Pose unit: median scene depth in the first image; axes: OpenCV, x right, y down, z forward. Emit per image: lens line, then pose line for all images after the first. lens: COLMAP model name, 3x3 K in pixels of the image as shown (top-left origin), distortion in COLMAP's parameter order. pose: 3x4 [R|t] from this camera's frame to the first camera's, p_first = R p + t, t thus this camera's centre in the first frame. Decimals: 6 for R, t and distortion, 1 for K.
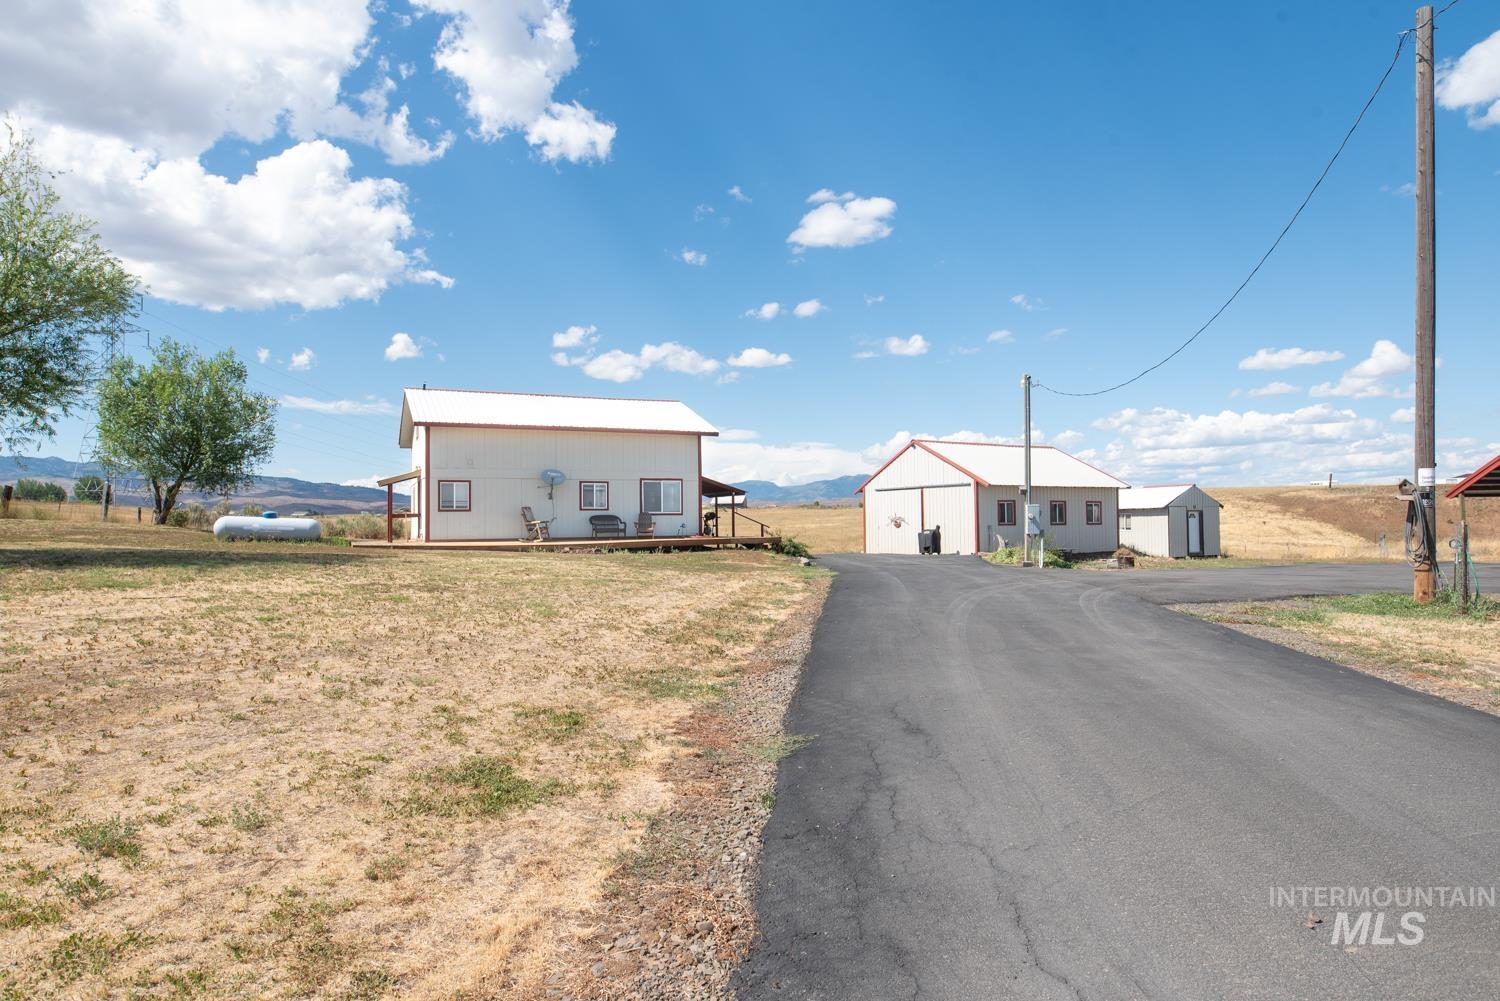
lens RADIAL K [[891.7, 0, 754.5], [0, 891.7, 591.4], [0, 0, 1]] dist [0.002670, -0.000119]
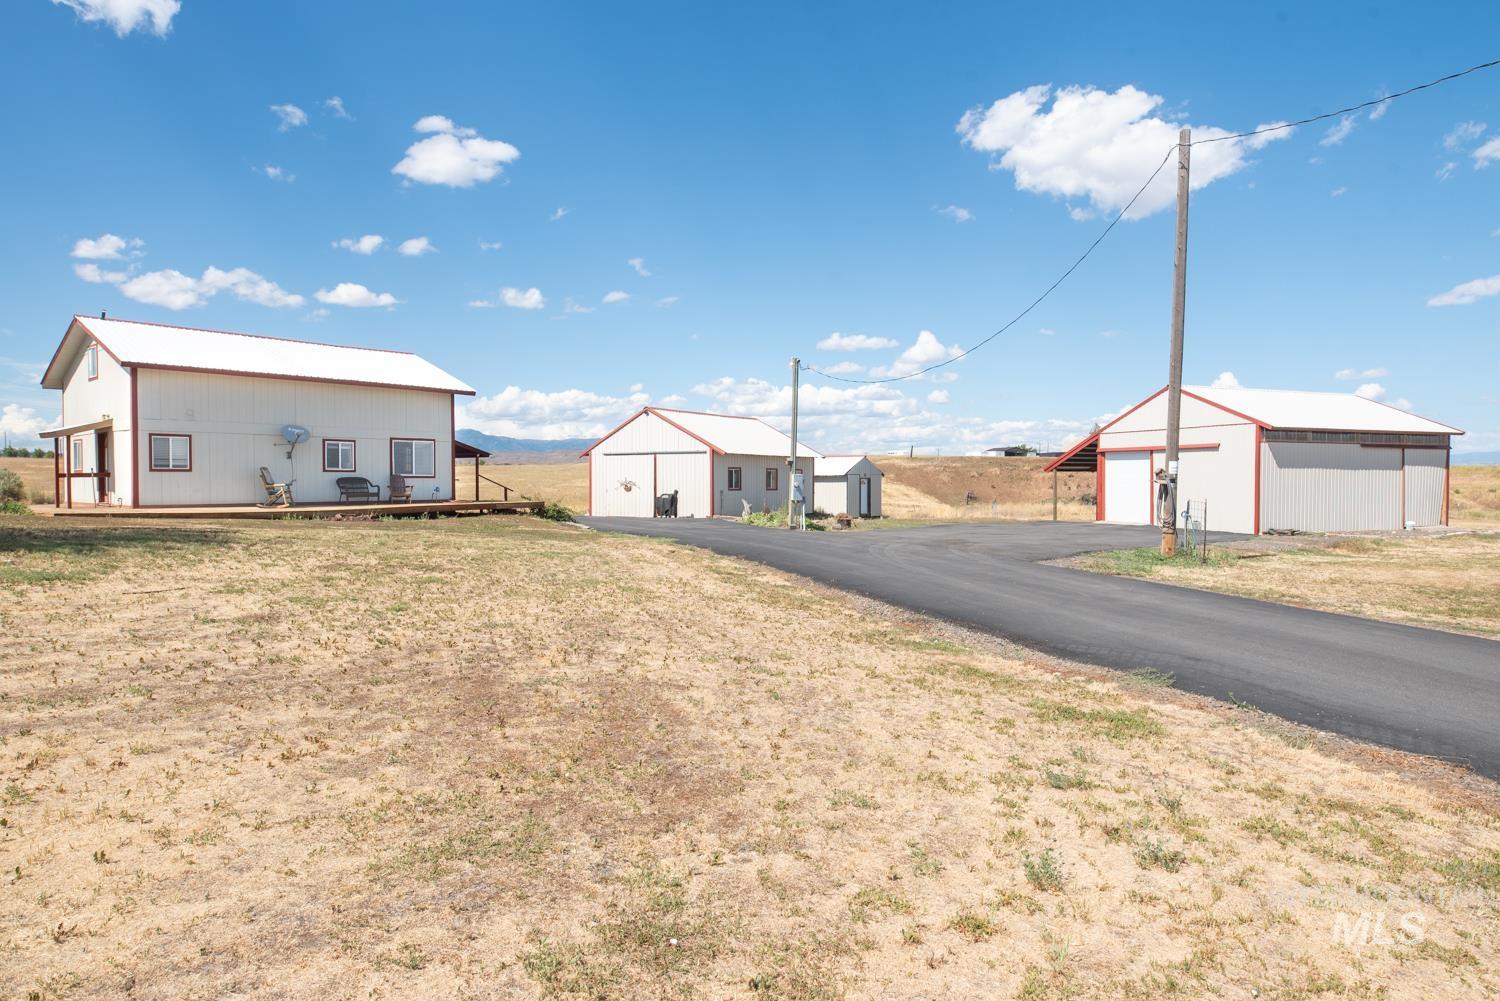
lens RADIAL K [[874.4, 0, 771.5], [0, 874.4, 608.9], [0, 0, 1]] dist [-0.002742, -0.000185]
pose [[0.903776, -0.050381, 0.425030, -0.133839], [0.021221, 0.997101, 0.073066, -0.006144], [-0.427479, -0.057016, 0.902225, 0.003211]]
